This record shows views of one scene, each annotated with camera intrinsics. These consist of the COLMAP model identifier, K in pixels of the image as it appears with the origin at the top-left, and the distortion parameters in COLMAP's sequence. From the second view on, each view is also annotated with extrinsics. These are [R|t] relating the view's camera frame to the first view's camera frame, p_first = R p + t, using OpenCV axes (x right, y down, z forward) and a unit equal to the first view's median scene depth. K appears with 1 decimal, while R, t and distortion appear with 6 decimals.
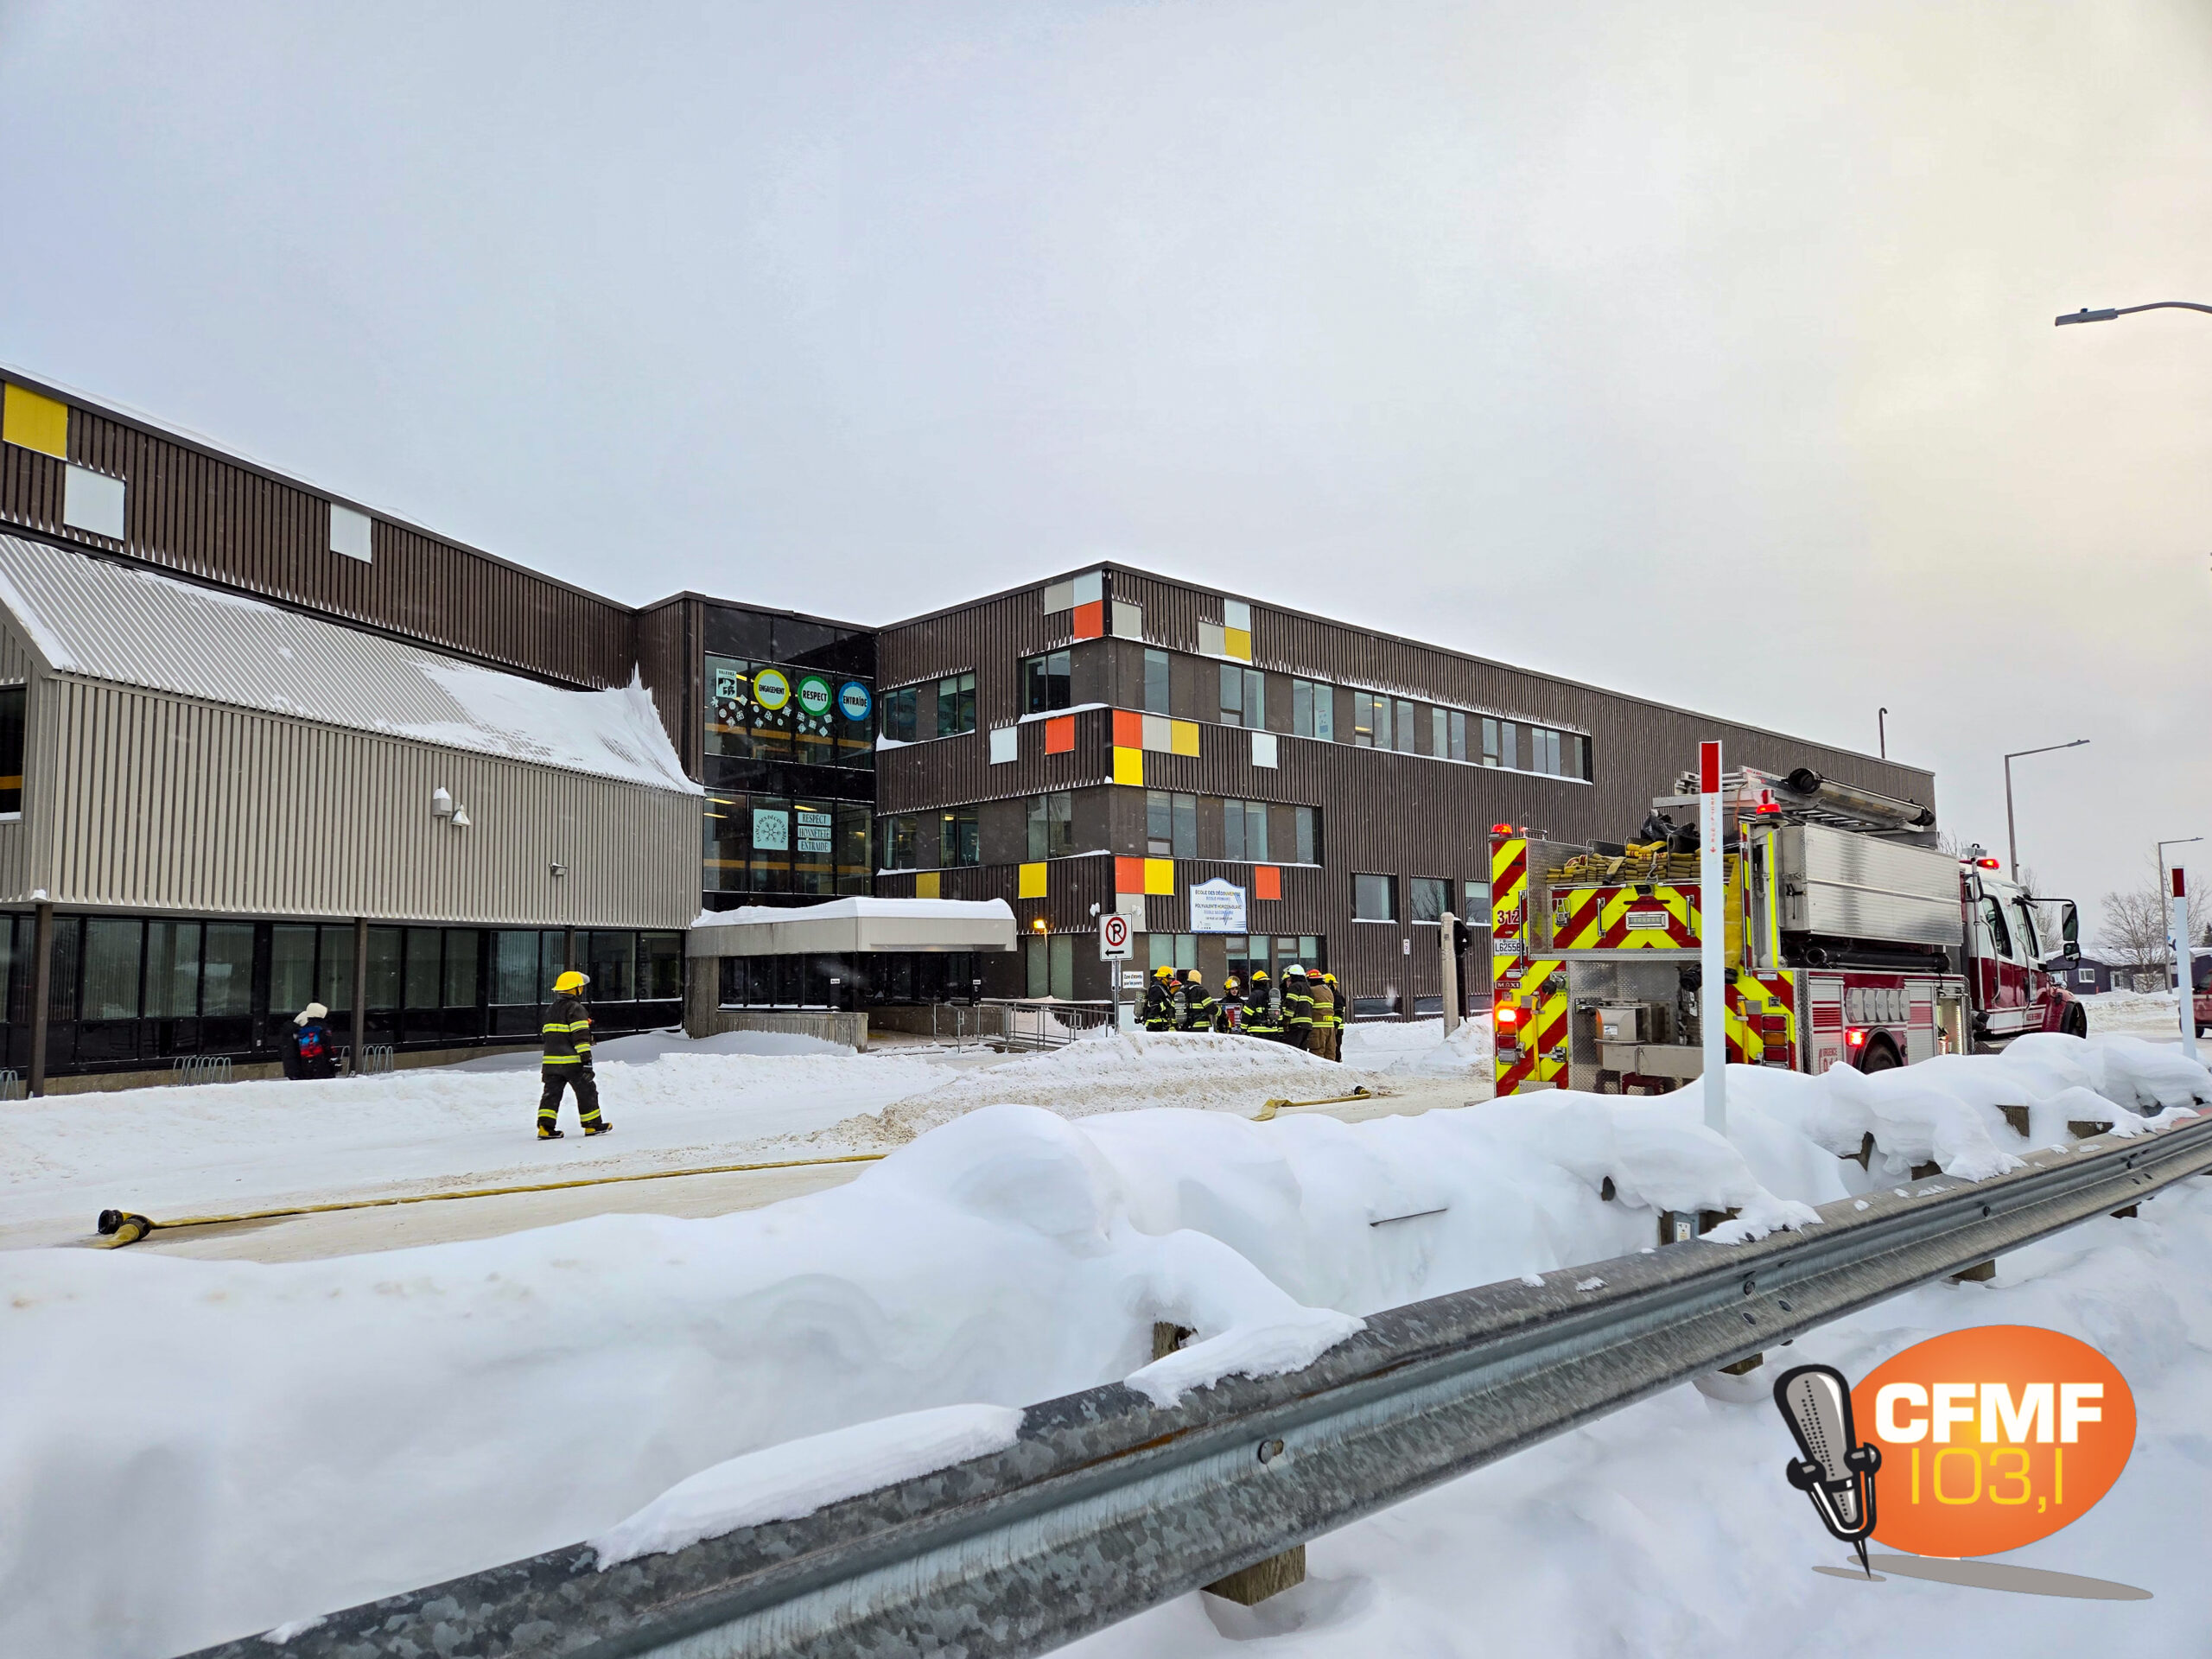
lens RADIAL K [[1481.1, 0, 1099.2], [0, 1481.1, 842.5], [0, 0, 1]] dist [0.063869, -0.002074]
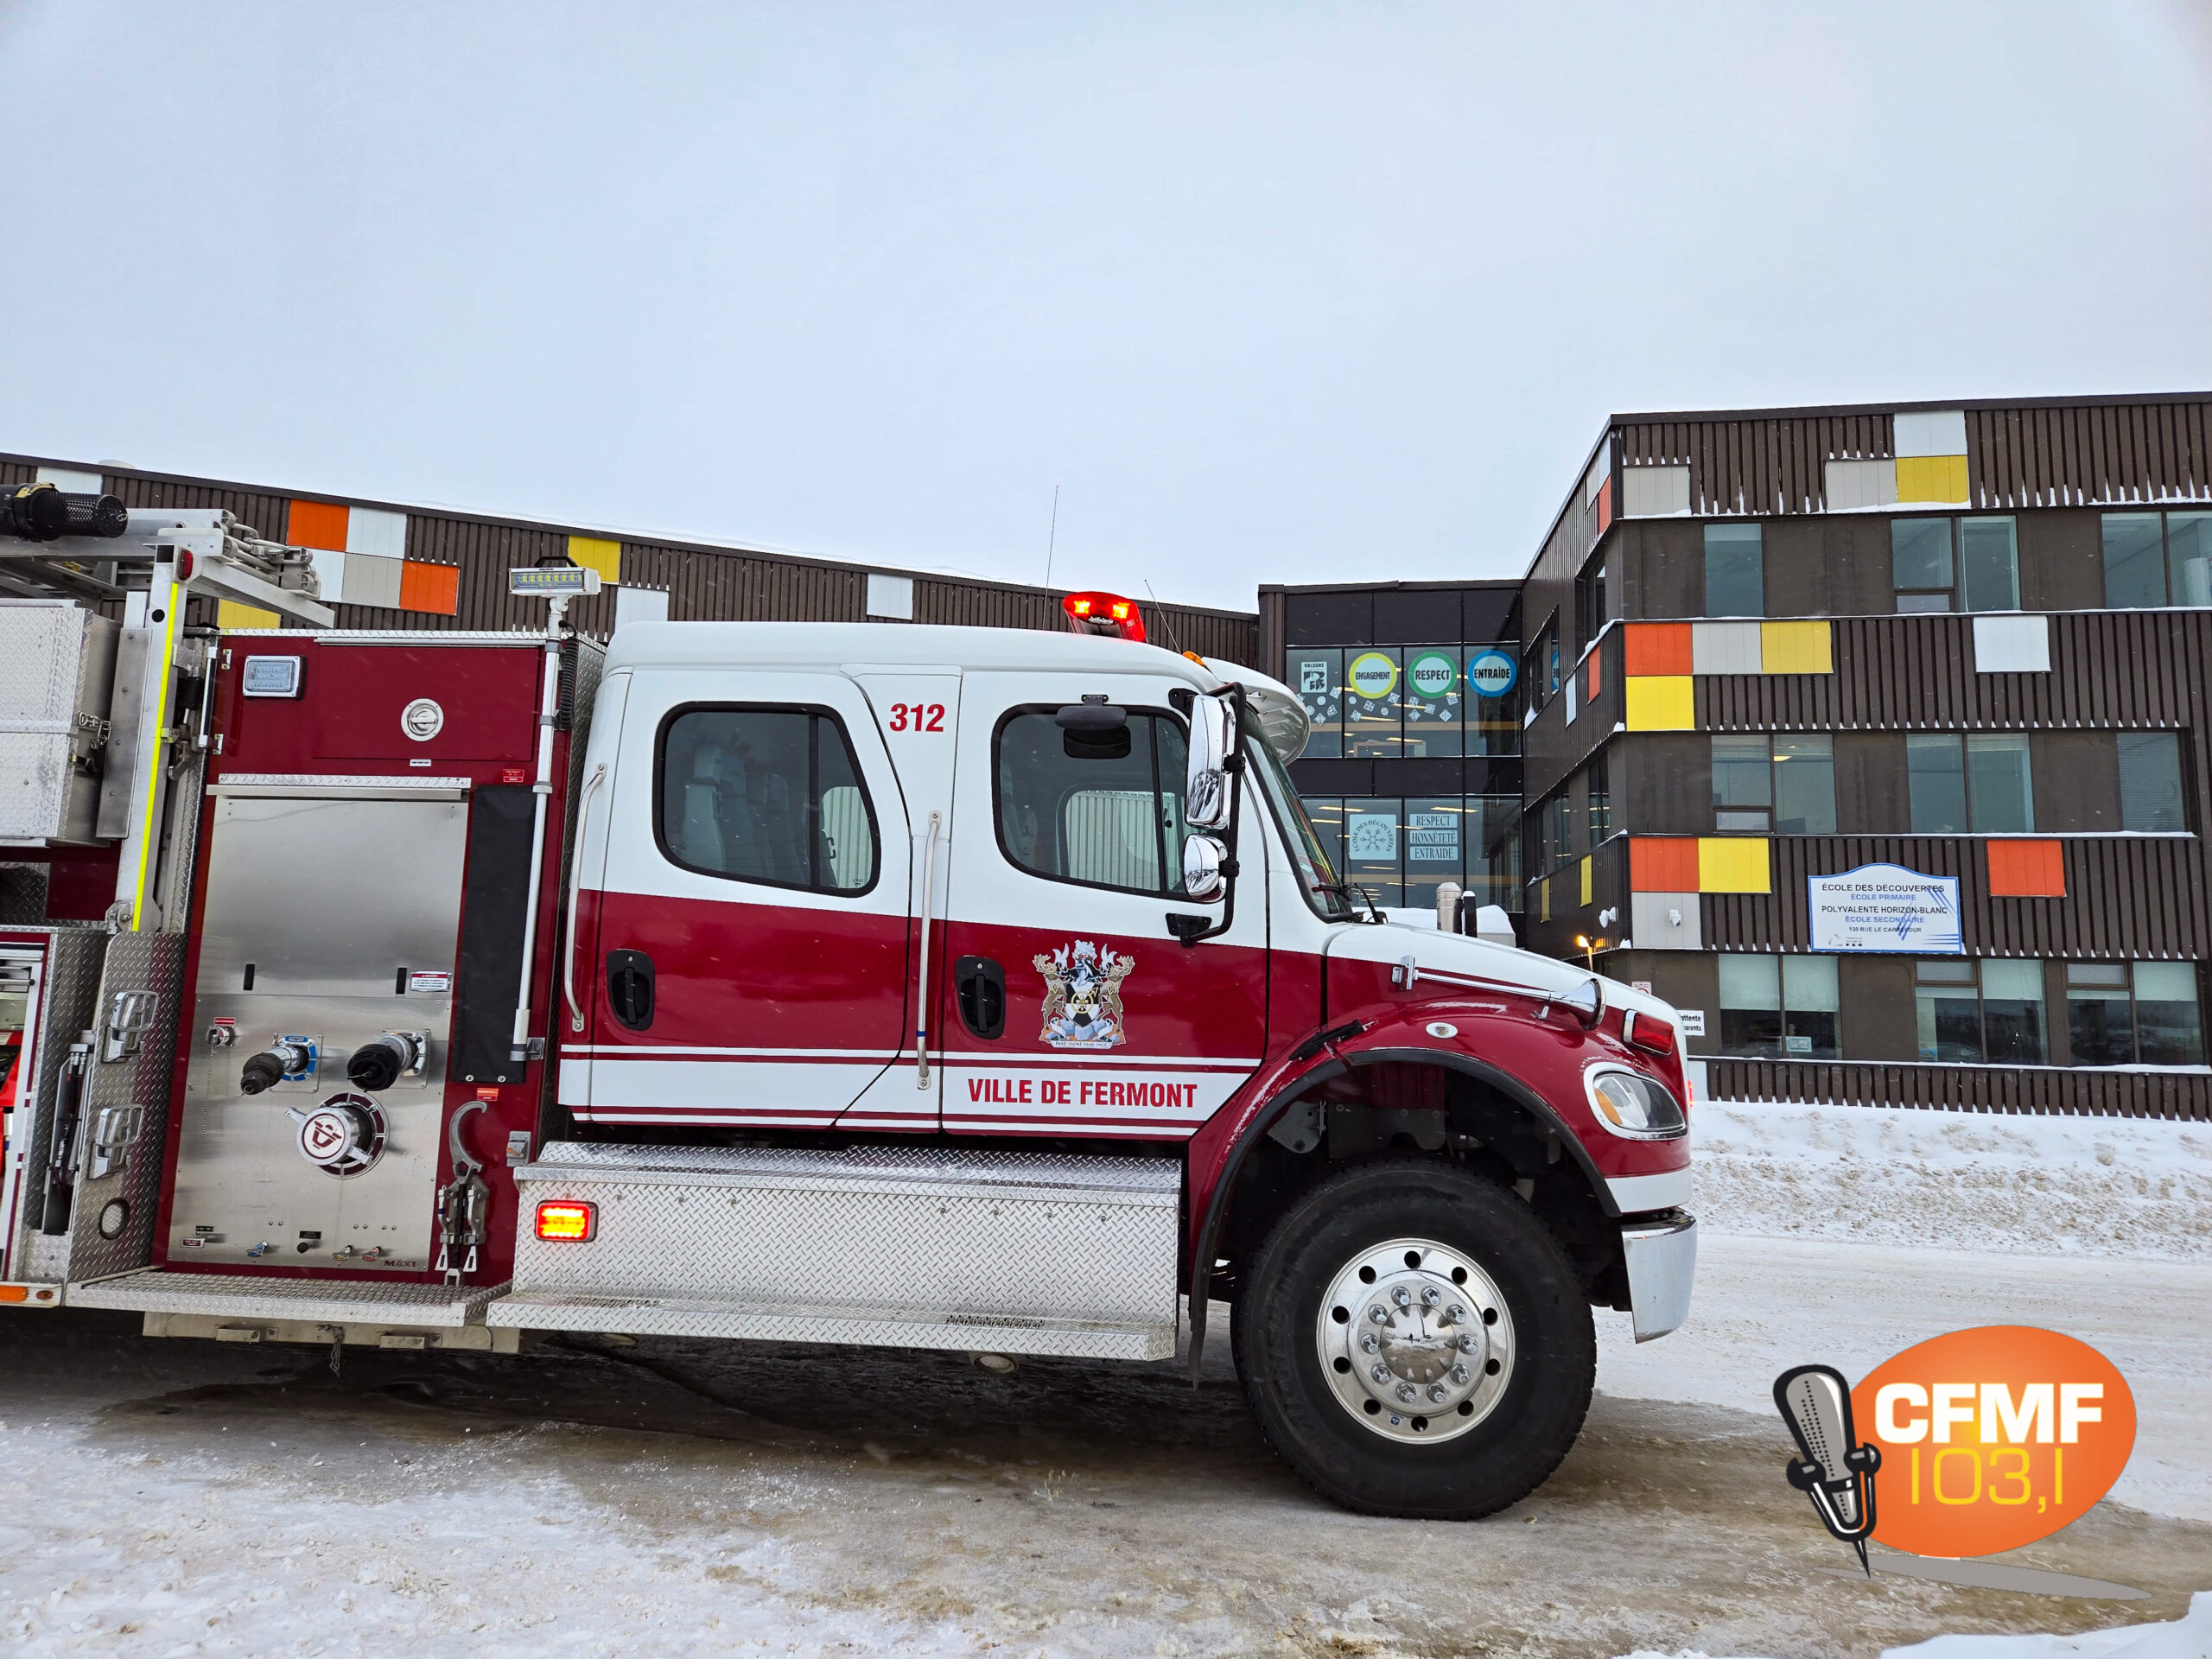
lens RADIAL K [[1460.6, 0, 1105.2], [0, 1460.6, 801.8], [0, 0, 1]] dist [0.062025, -0.000781]
pose [[0.630697, -0.089253, -0.770880, 0.344835], [0.043507, 0.995868, -0.079707, 0.032769], [0.774809, 0.016732, 0.631974, 0.353649]]
